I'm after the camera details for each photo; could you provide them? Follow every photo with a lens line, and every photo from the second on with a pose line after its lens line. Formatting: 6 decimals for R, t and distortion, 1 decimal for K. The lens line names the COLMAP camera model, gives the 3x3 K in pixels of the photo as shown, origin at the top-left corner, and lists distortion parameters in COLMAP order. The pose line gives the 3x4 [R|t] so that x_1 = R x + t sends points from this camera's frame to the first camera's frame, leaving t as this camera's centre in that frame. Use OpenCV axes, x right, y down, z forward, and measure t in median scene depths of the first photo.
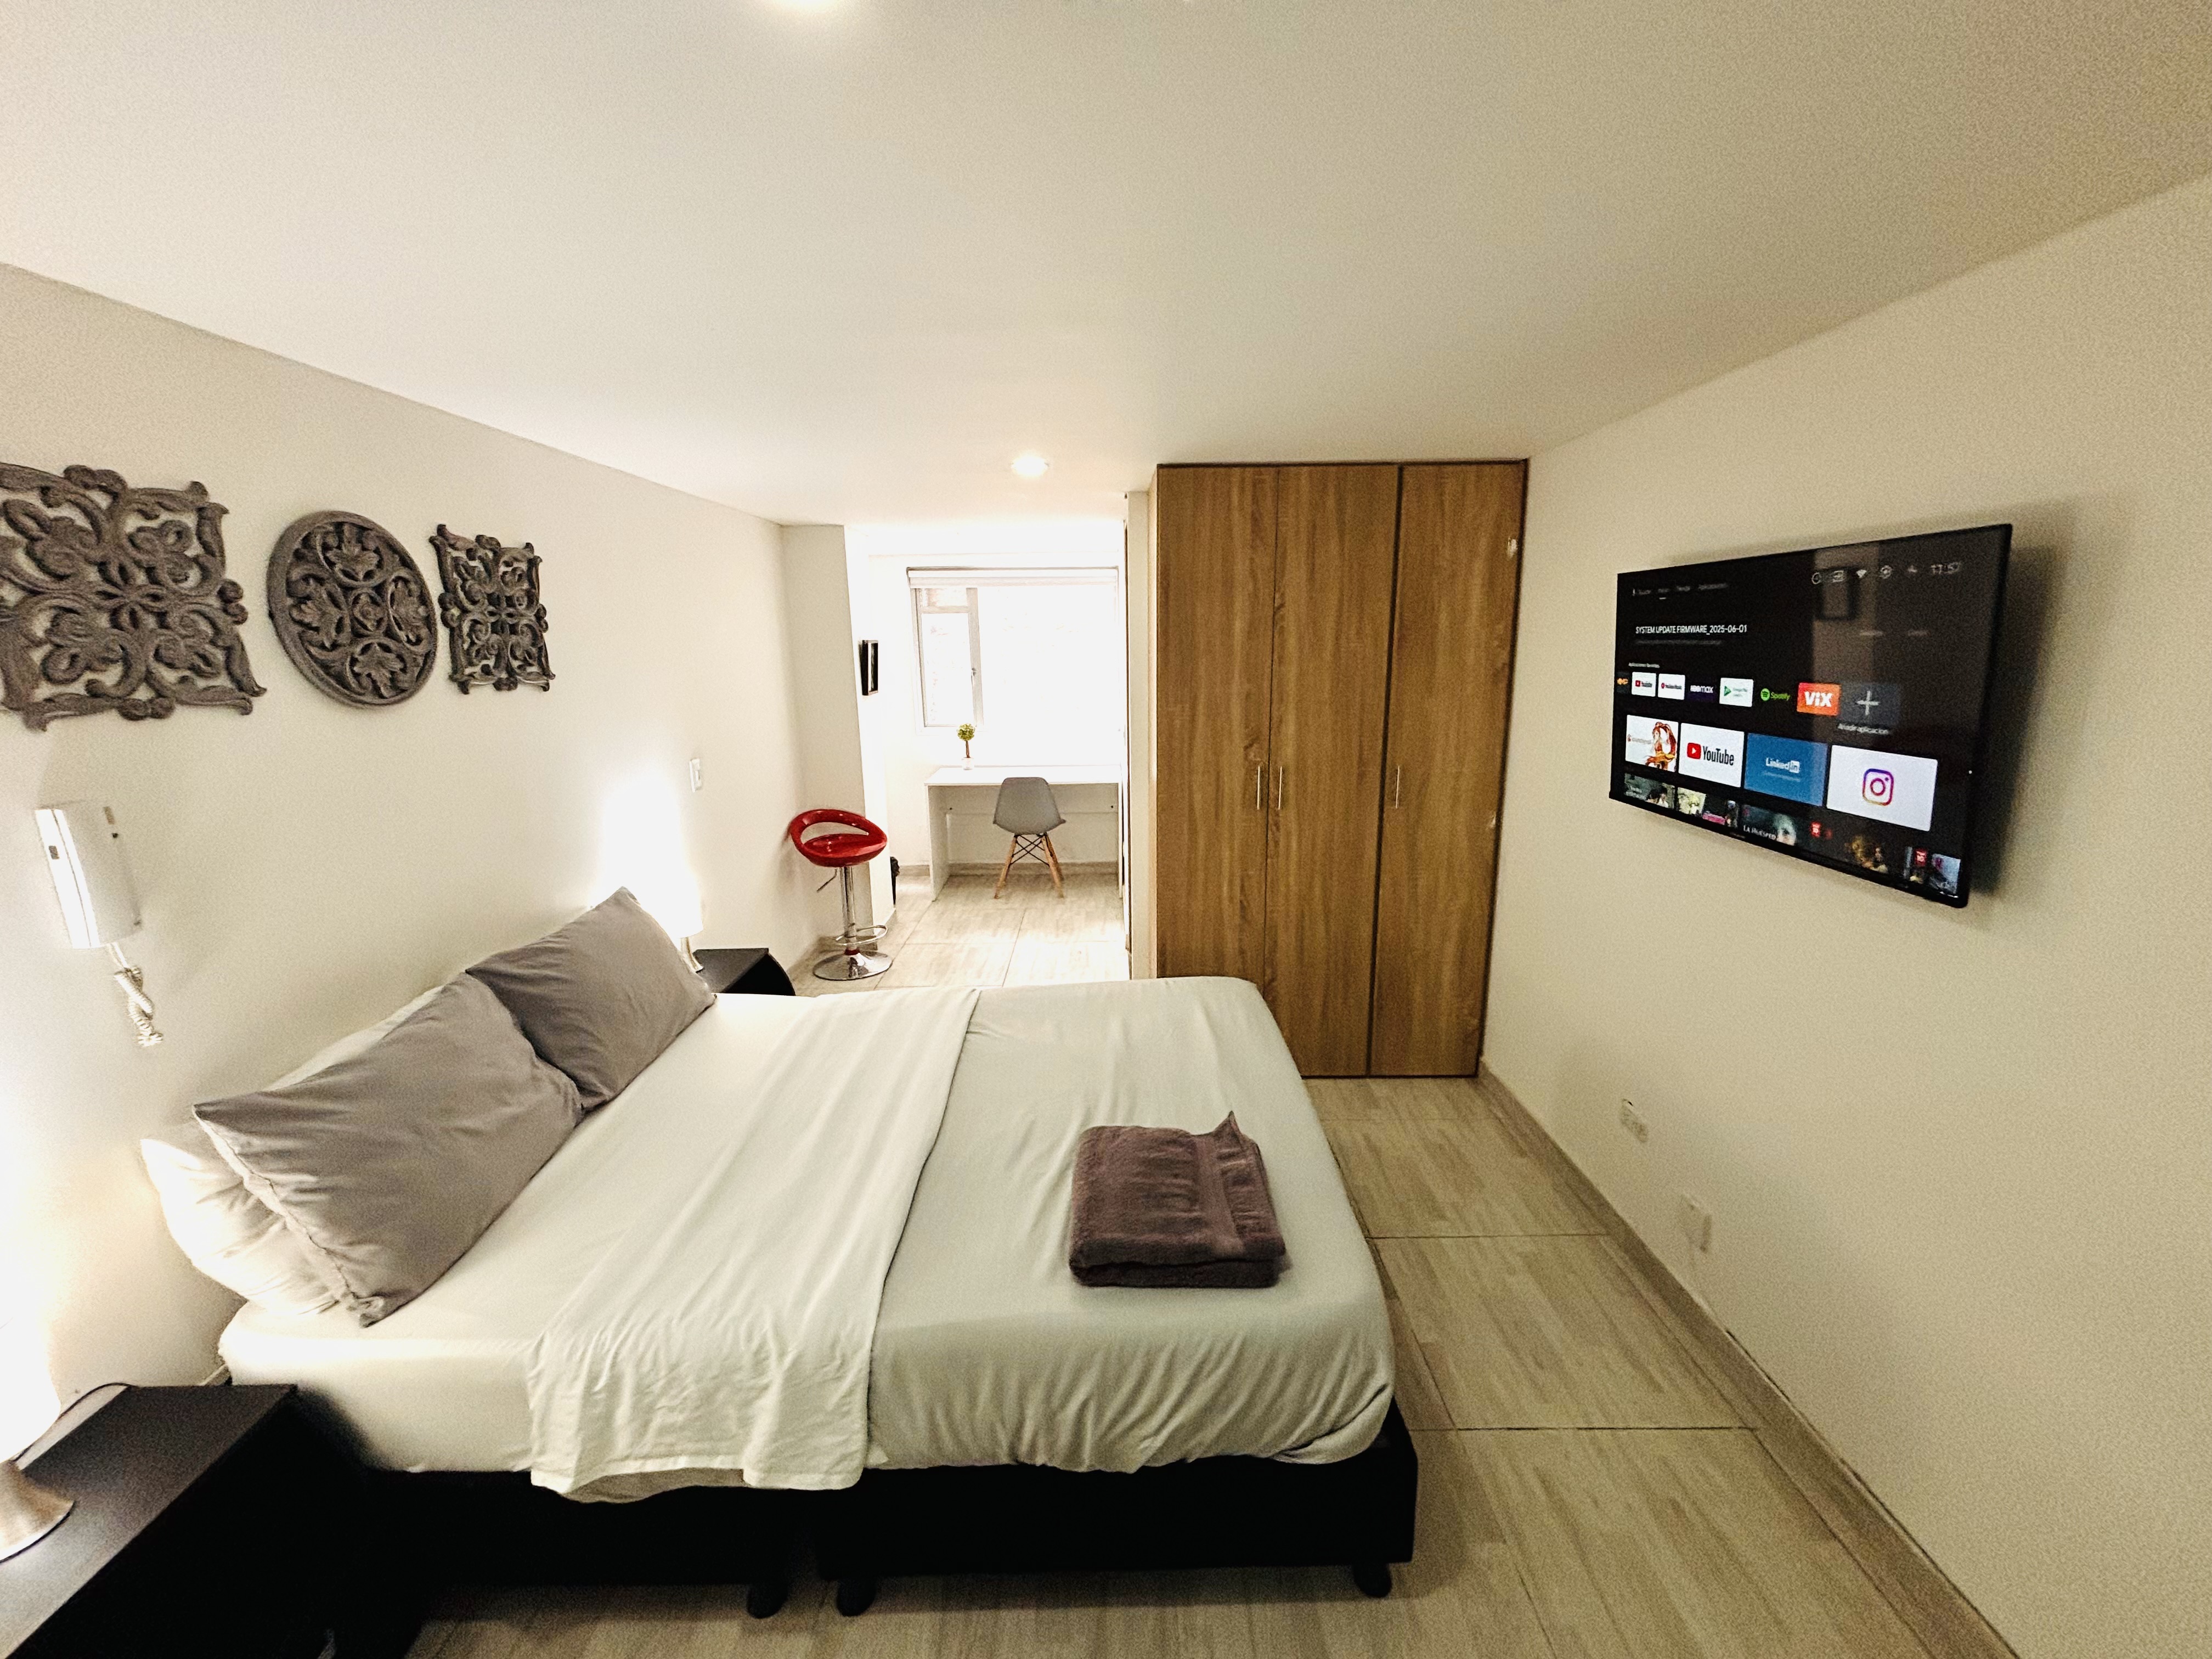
lens RADIAL K [[891.6, 0, 1104.0], [0, 891.6, 824.8], [0, 0, 1]] dist [-0.004171, 0.001506]
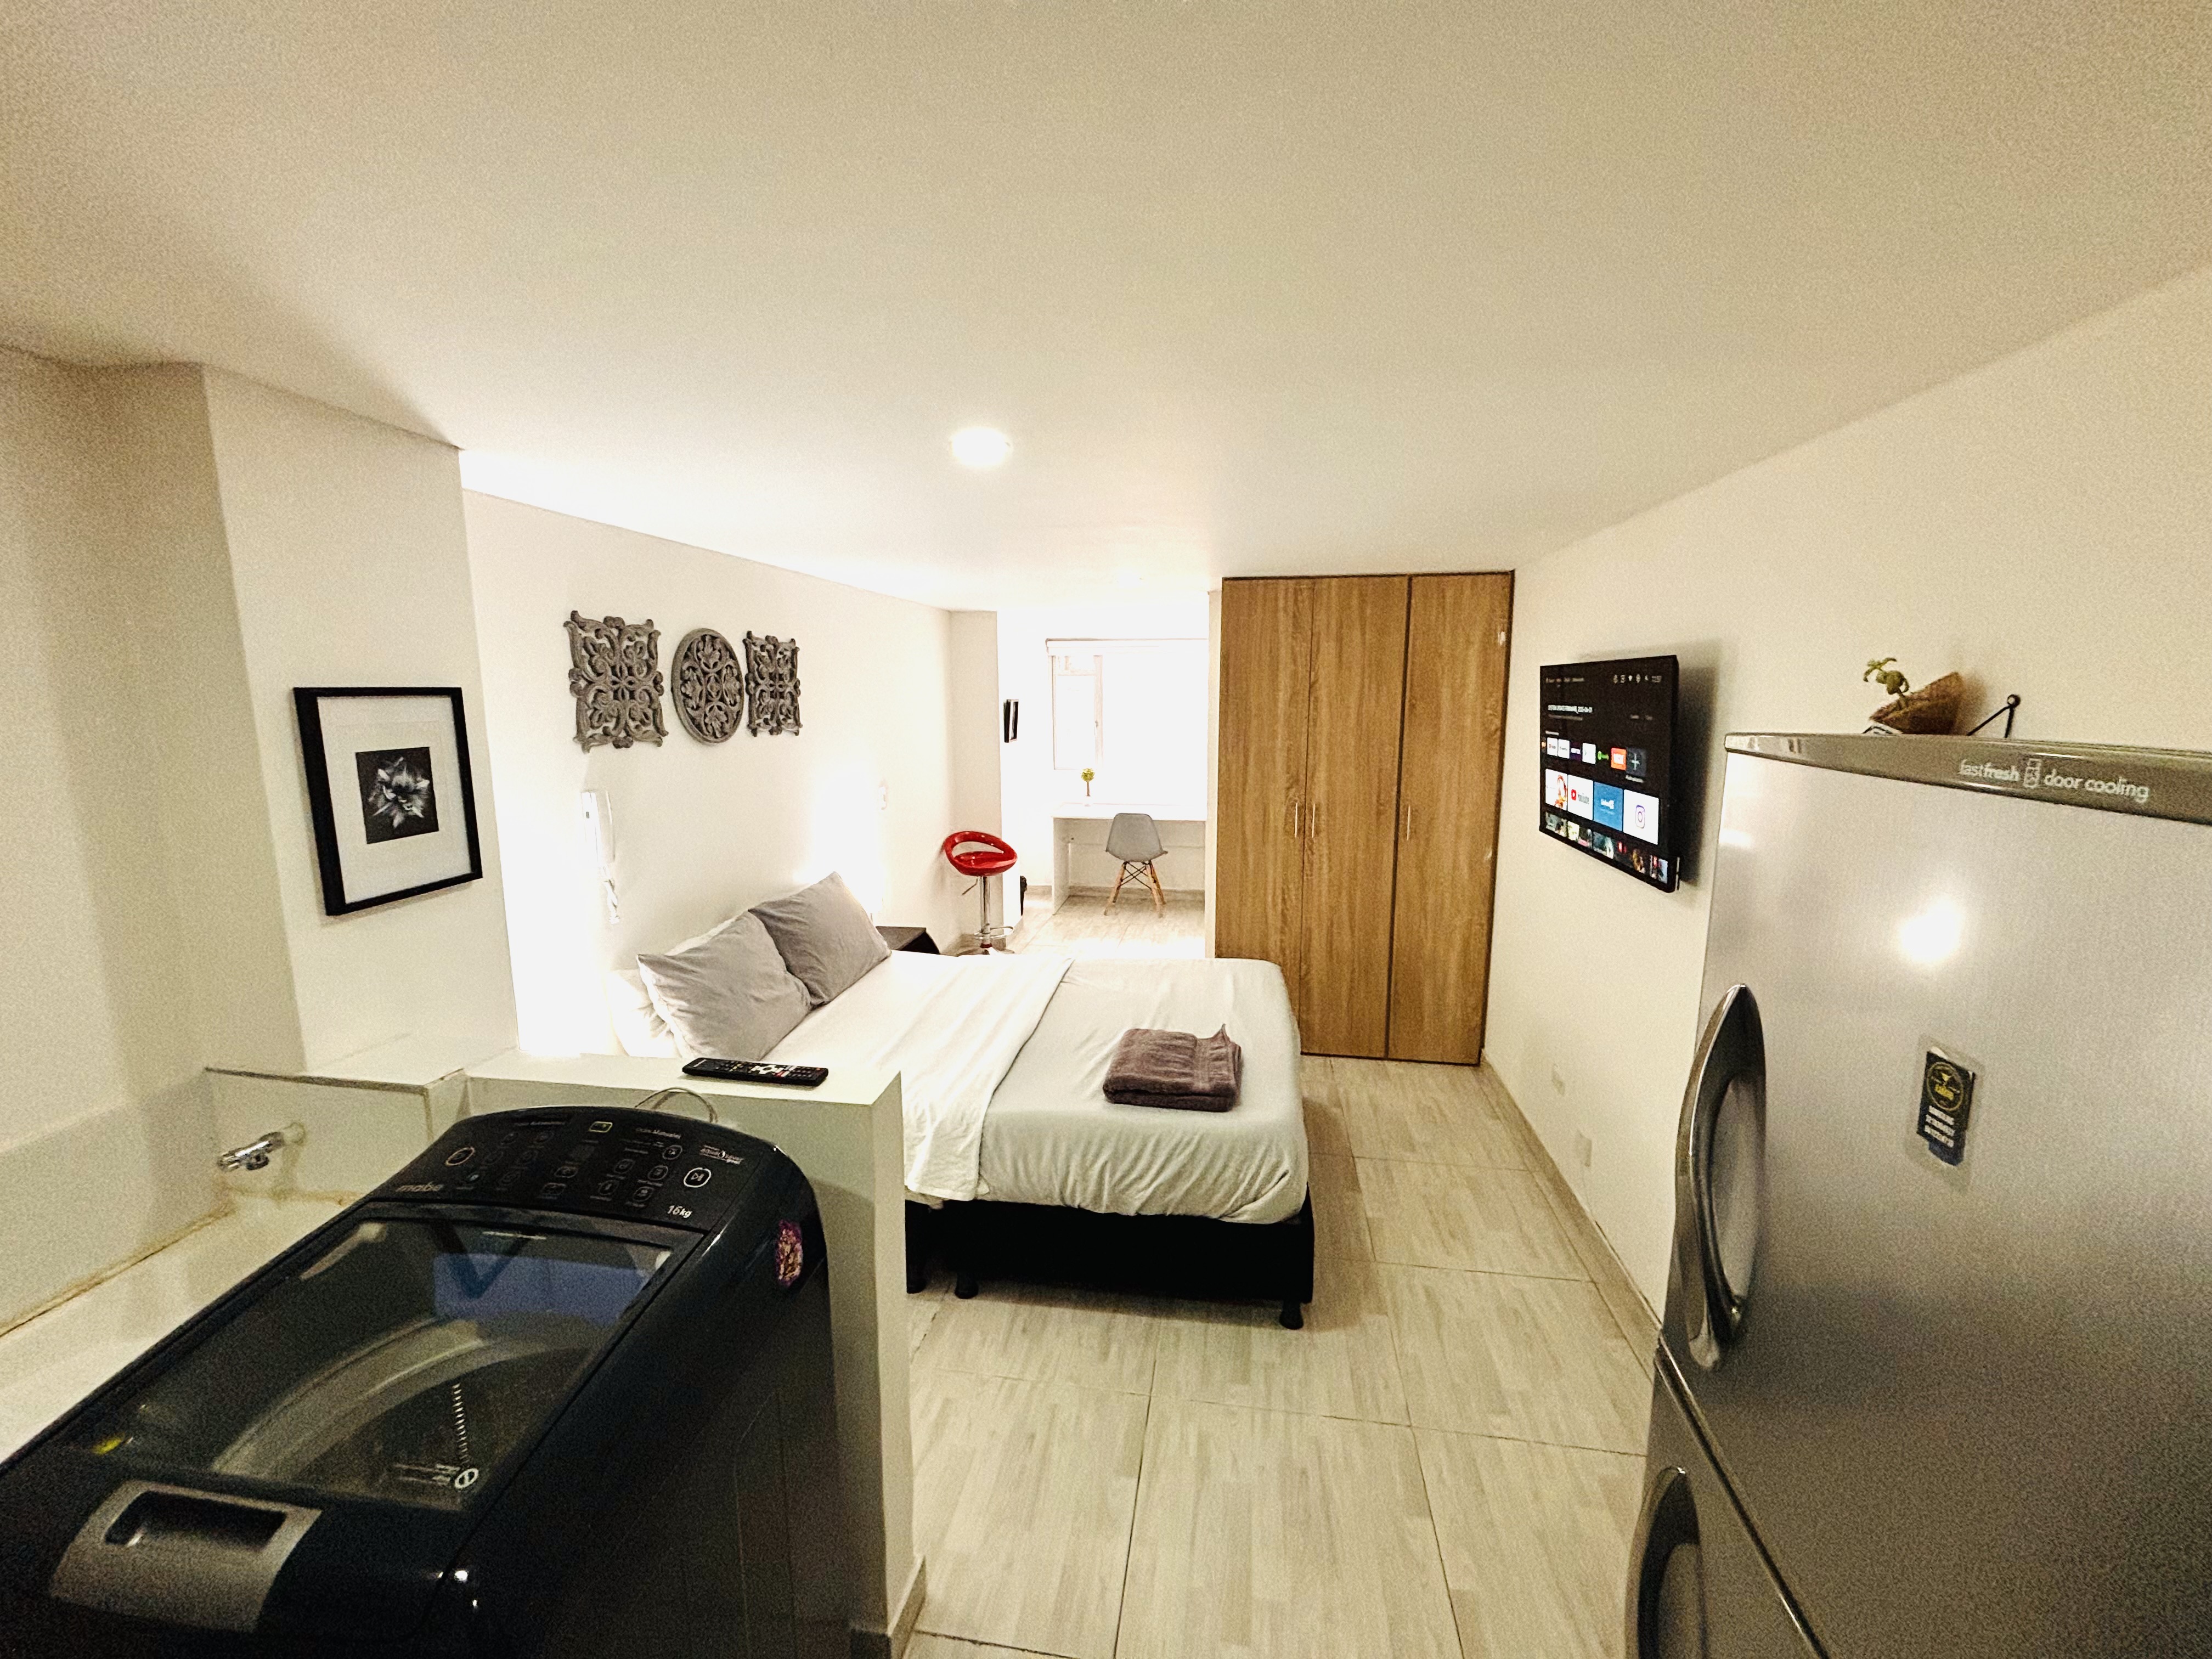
lens RADIAL K [[891.6, 0, 1101.9], [0, 891.6, 825.4], [0, 0, 1]] dist [-0.004171, 0.001506]
pose [[0.987333, 0.035242, -0.154698, 0.134052], [-0.043582, 0.997755, -0.050854, 0.061693], [0.152559, 0.056952, 0.986652, -0.441638]]
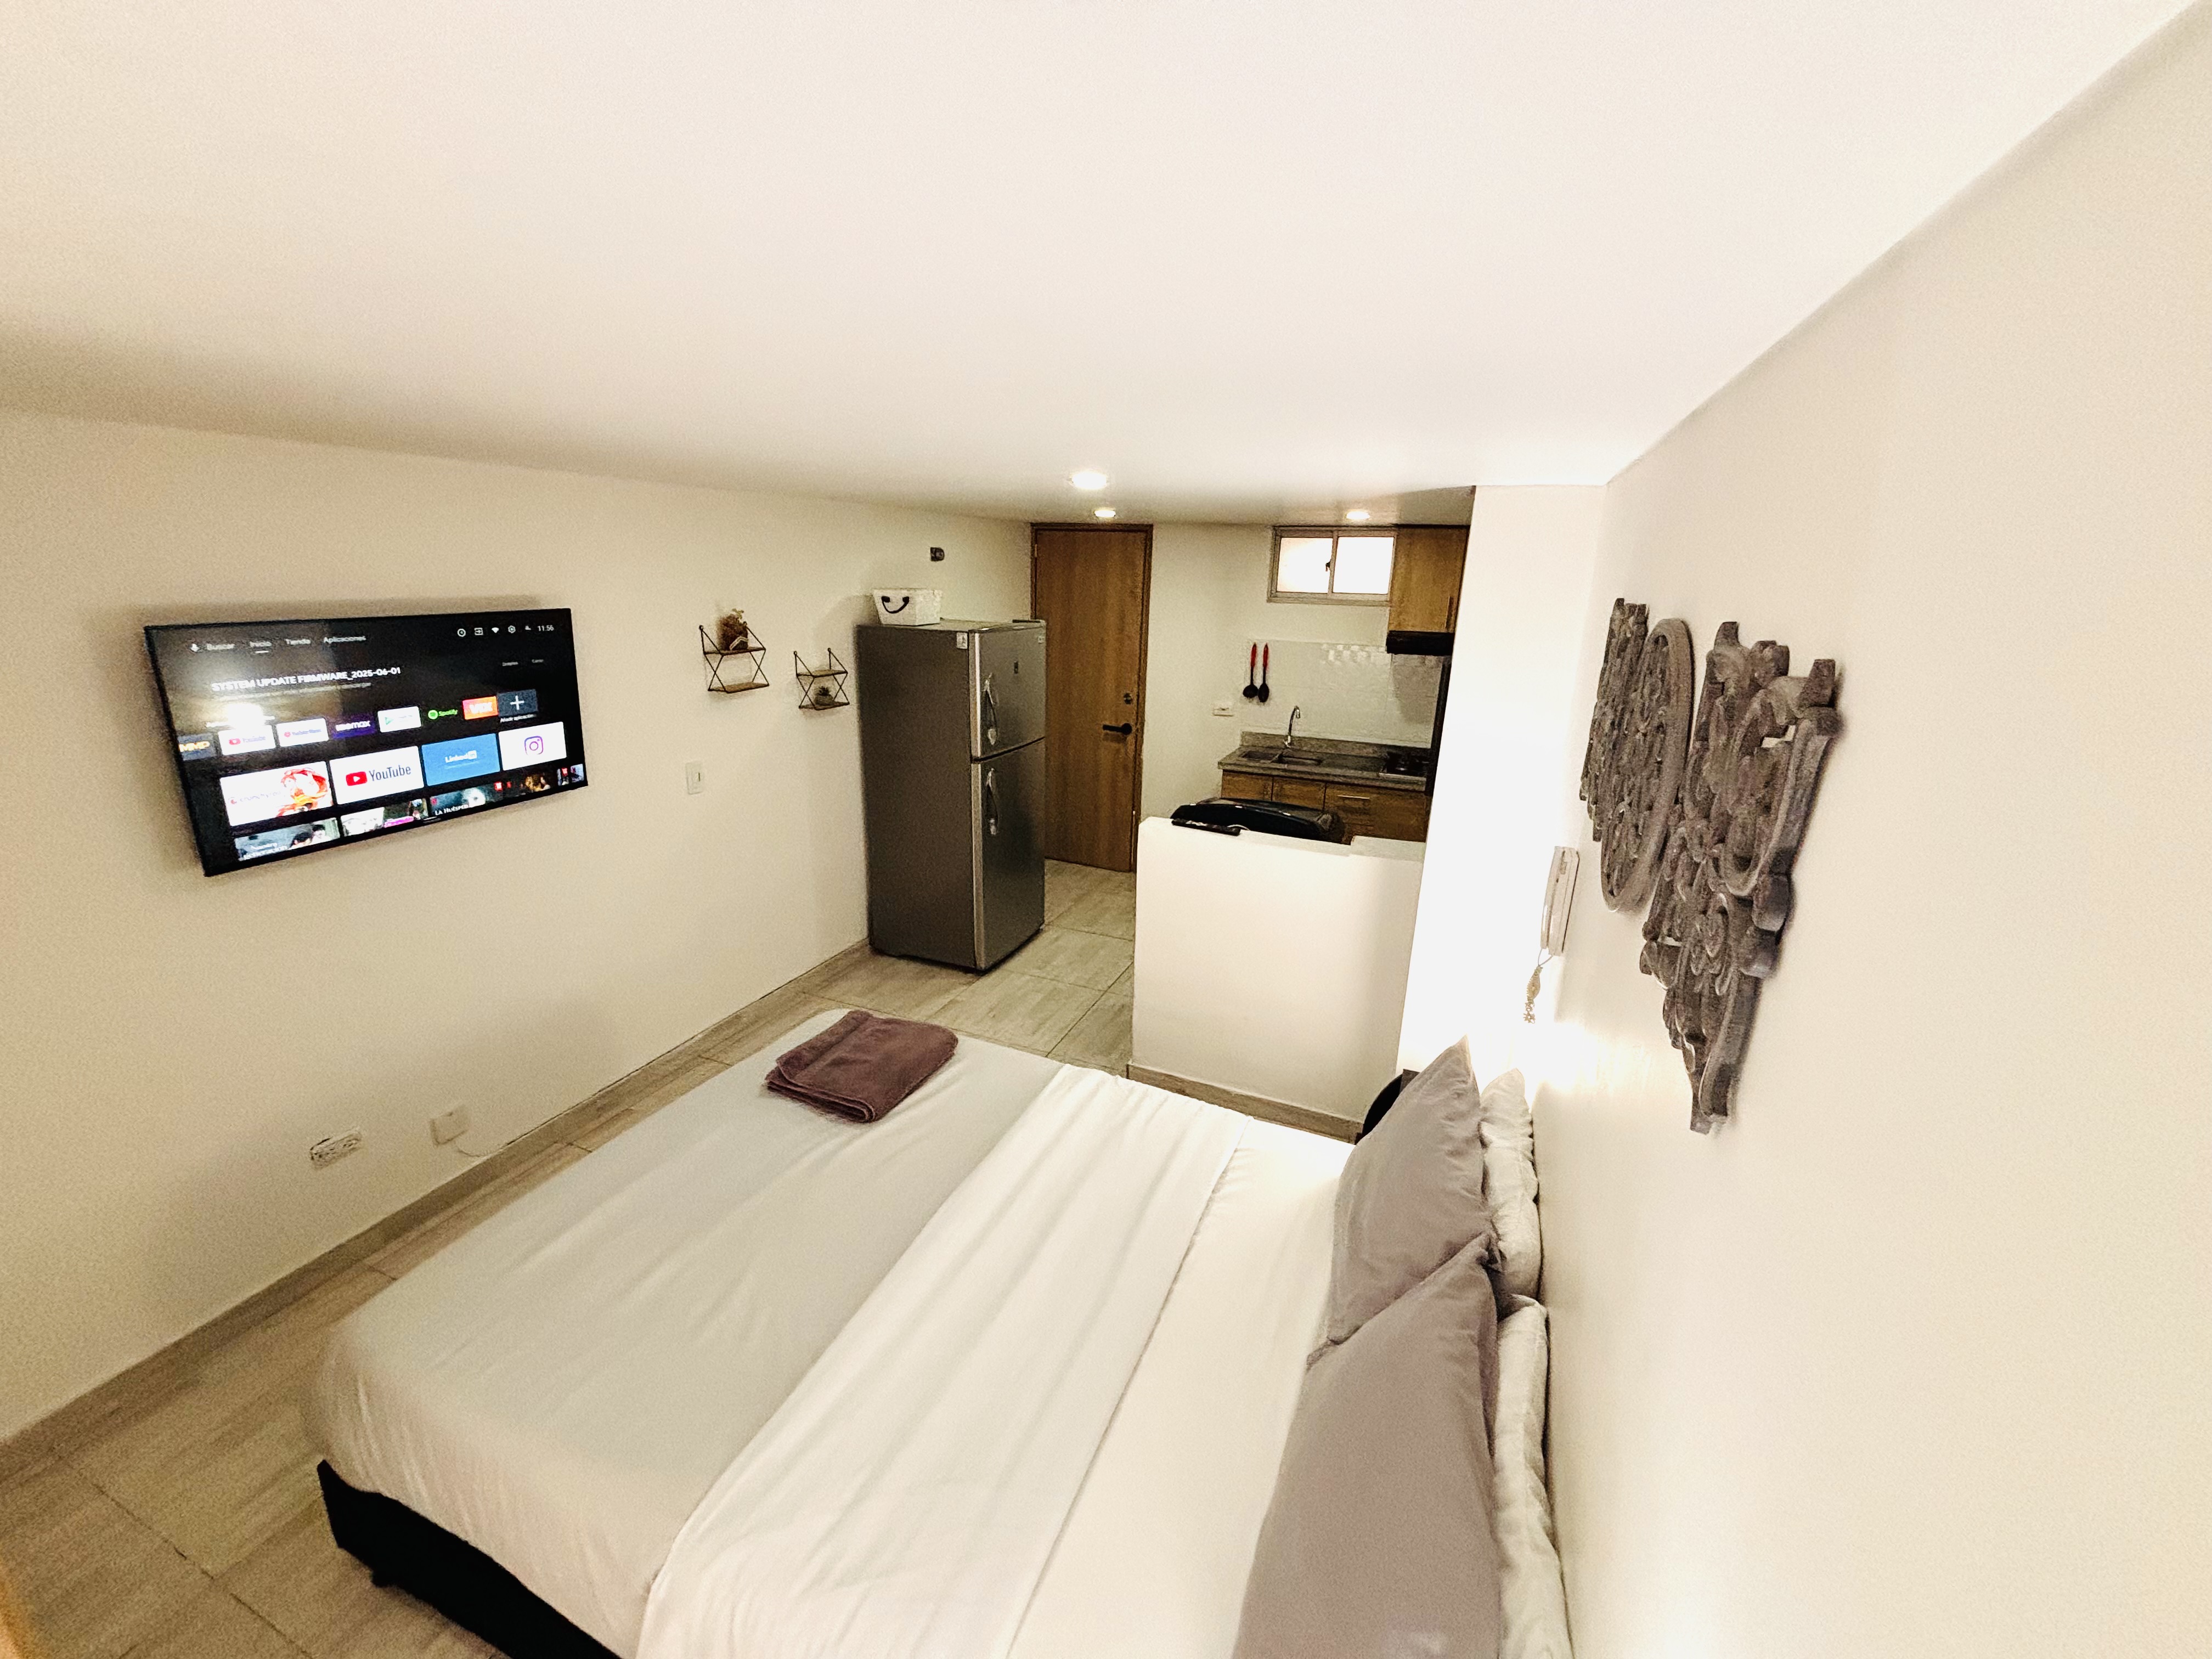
lens RADIAL K [[891.6, 0, 1095.7], [0, 891.6, 829.8], [0, 0, 1]] dist [-0.004171, 0.001506]
pose [[-0.921390, -0.120734, 0.369410, -0.594322], [0.068467, 0.885229, 0.460089, -0.441556], [-0.382561, 0.449214, -0.807375, 1.434949]]
